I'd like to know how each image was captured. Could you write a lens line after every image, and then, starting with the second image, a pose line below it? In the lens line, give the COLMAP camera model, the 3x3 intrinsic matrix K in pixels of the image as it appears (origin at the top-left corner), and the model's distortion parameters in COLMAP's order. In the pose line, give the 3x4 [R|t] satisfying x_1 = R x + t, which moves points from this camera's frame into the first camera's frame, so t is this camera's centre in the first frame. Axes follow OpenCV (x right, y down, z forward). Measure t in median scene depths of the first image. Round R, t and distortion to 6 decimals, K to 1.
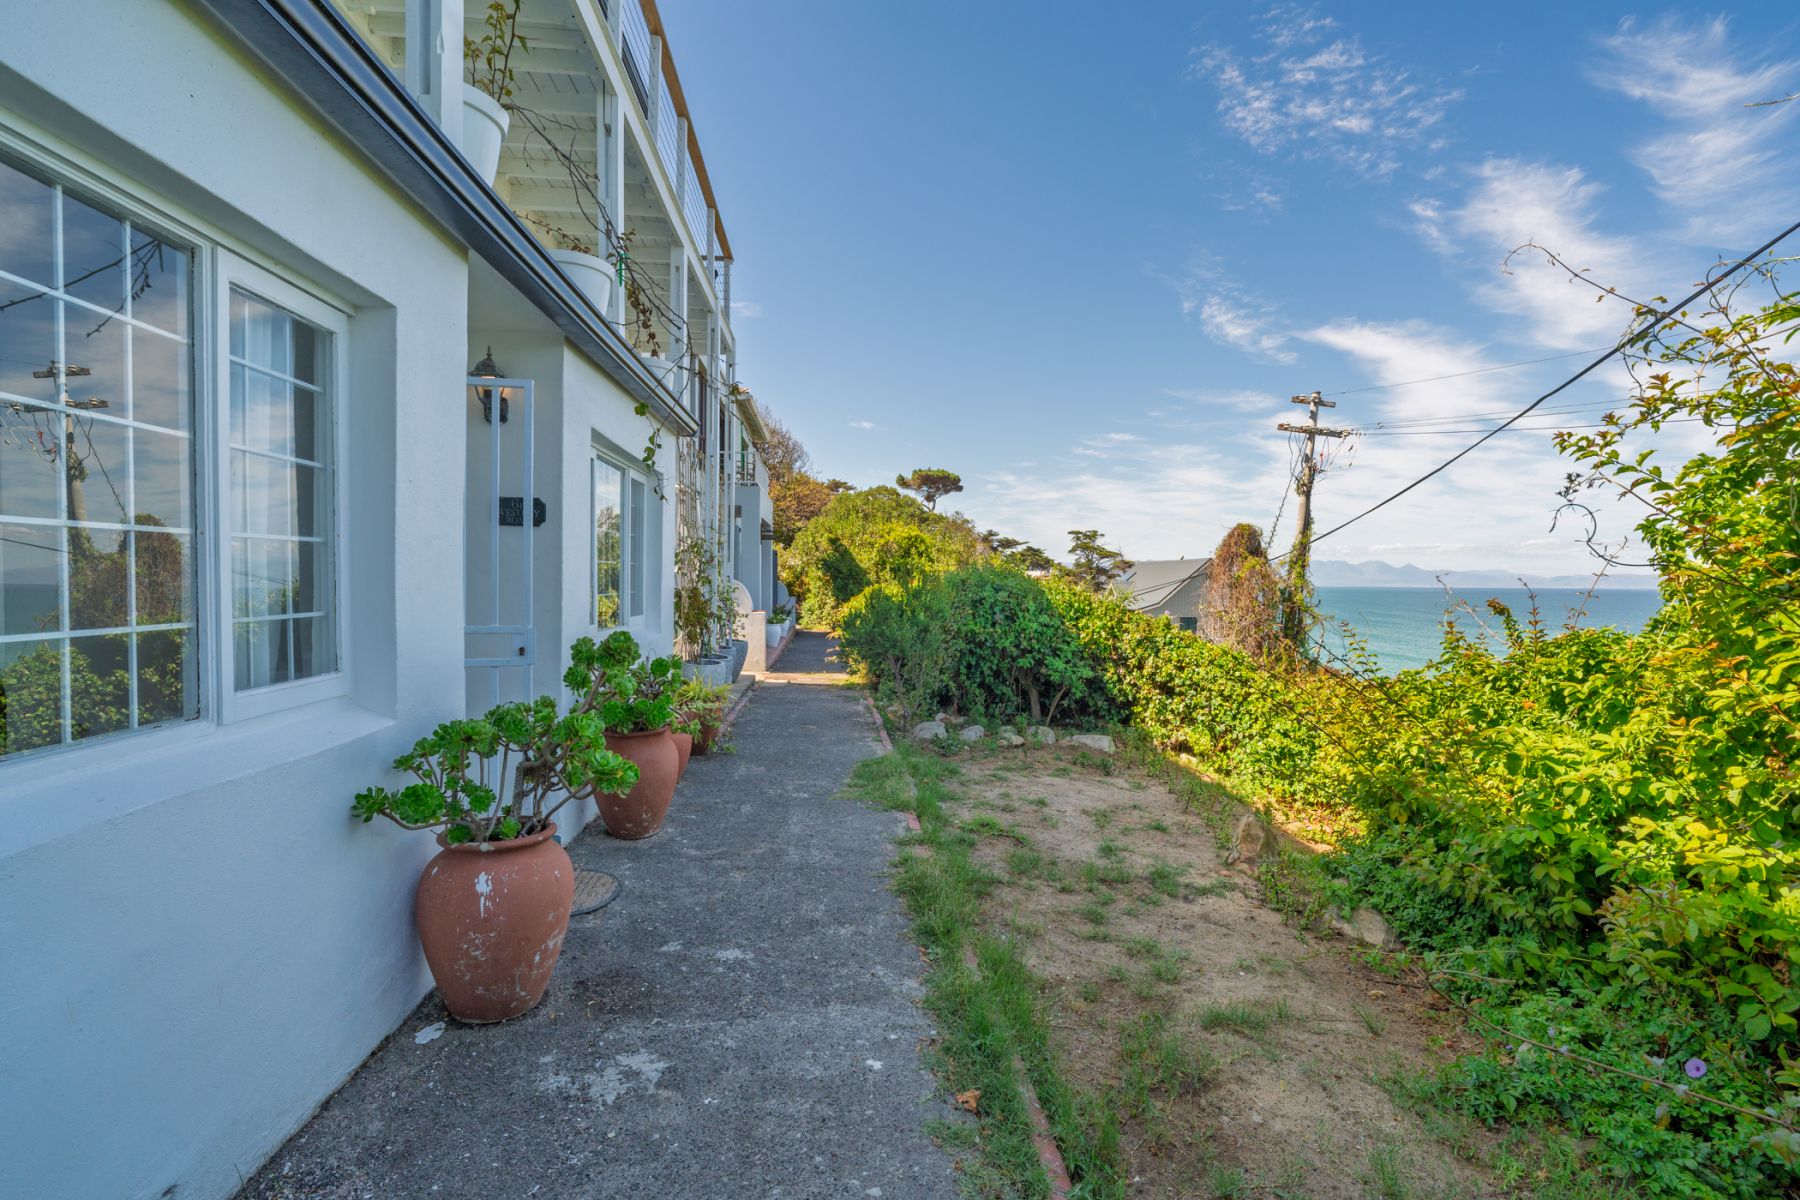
lens RADIAL K [[845.4, 0, 900.4], [0, 845.4, 584.7], [0, 0, 1]] dist [-0.011004, 0.000077]
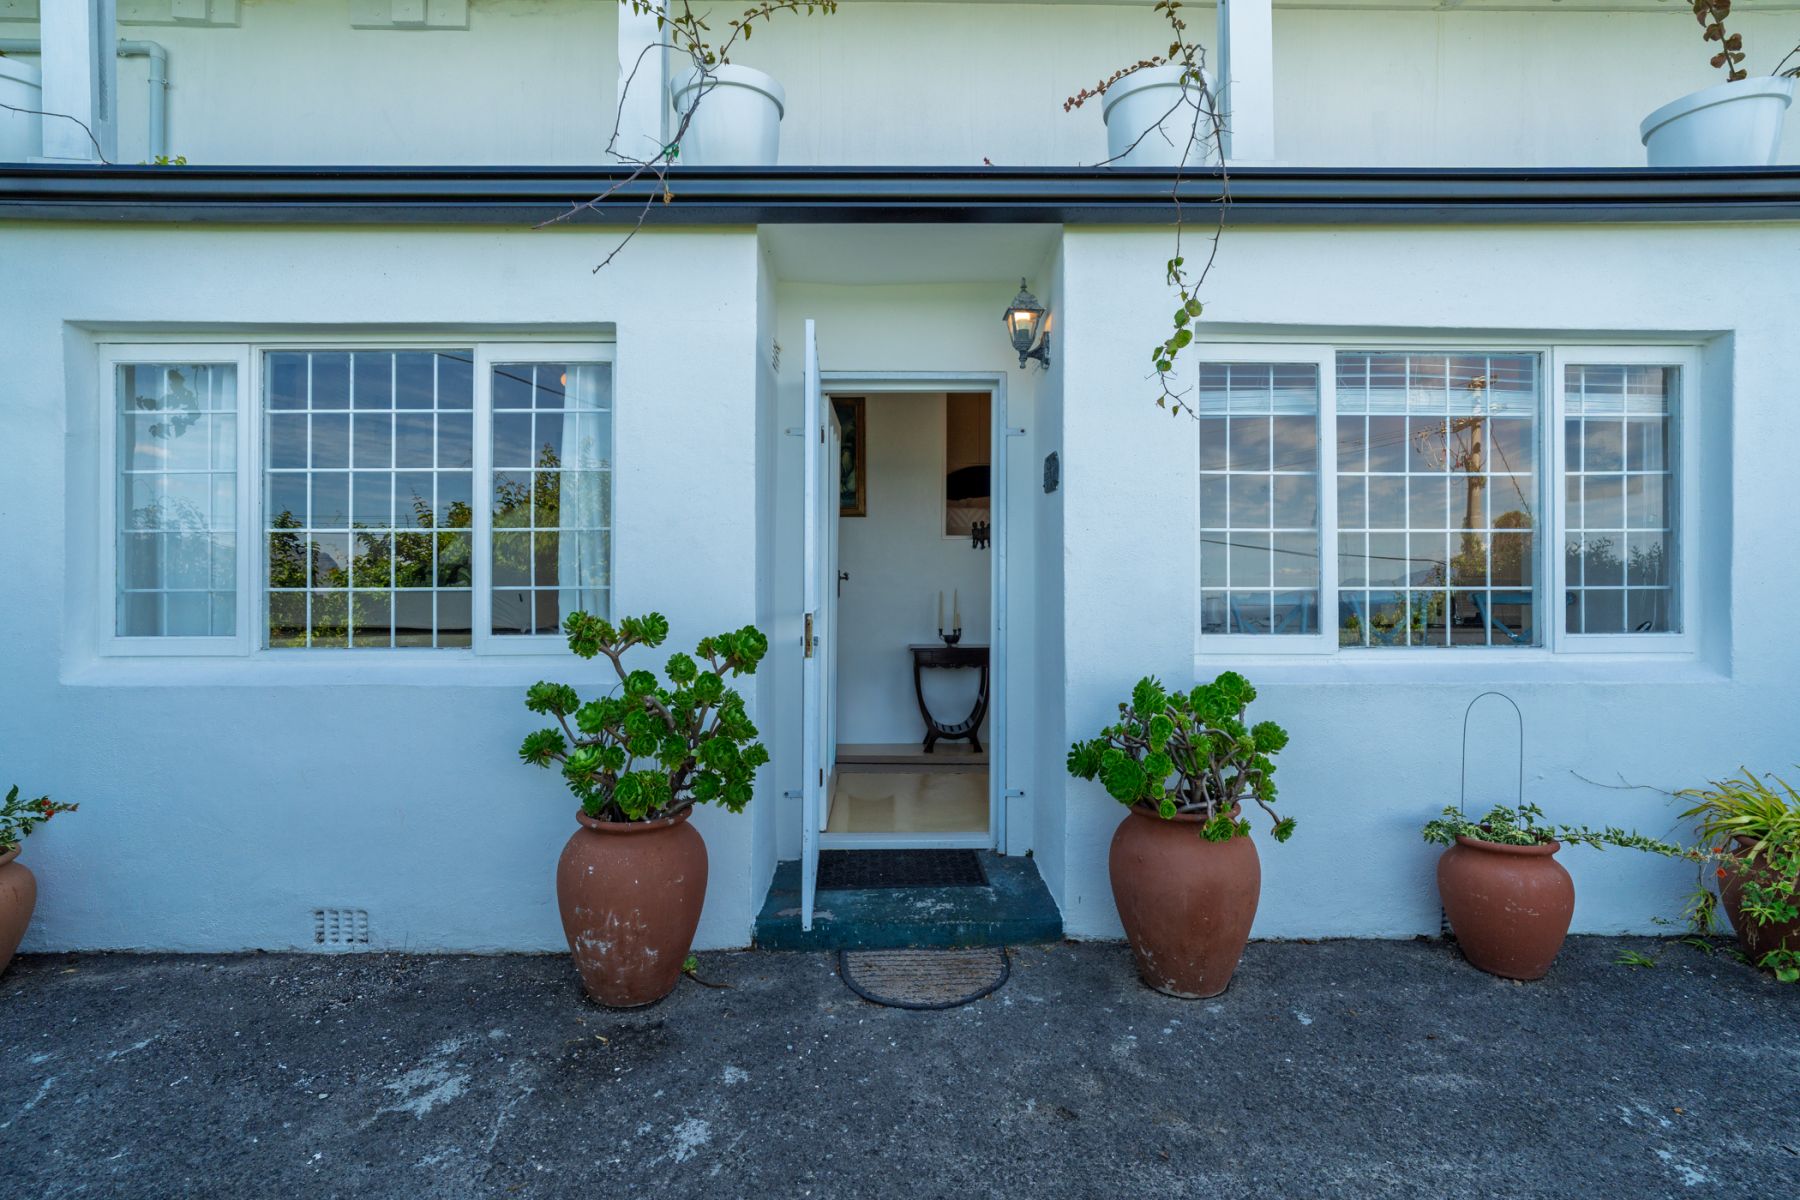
lens RADIAL K [[845.4, 0, 900.4], [0, 845.4, 584.7], [0, 0, 1]] dist [-0.011004, 0.000077]
pose [[-0.062071, 0.002043, -0.998070, 0.477096], [-0.009068, 0.999955, 0.002611, 0.017388], [0.998031, 0.009212, -0.062050, 1.329718]]
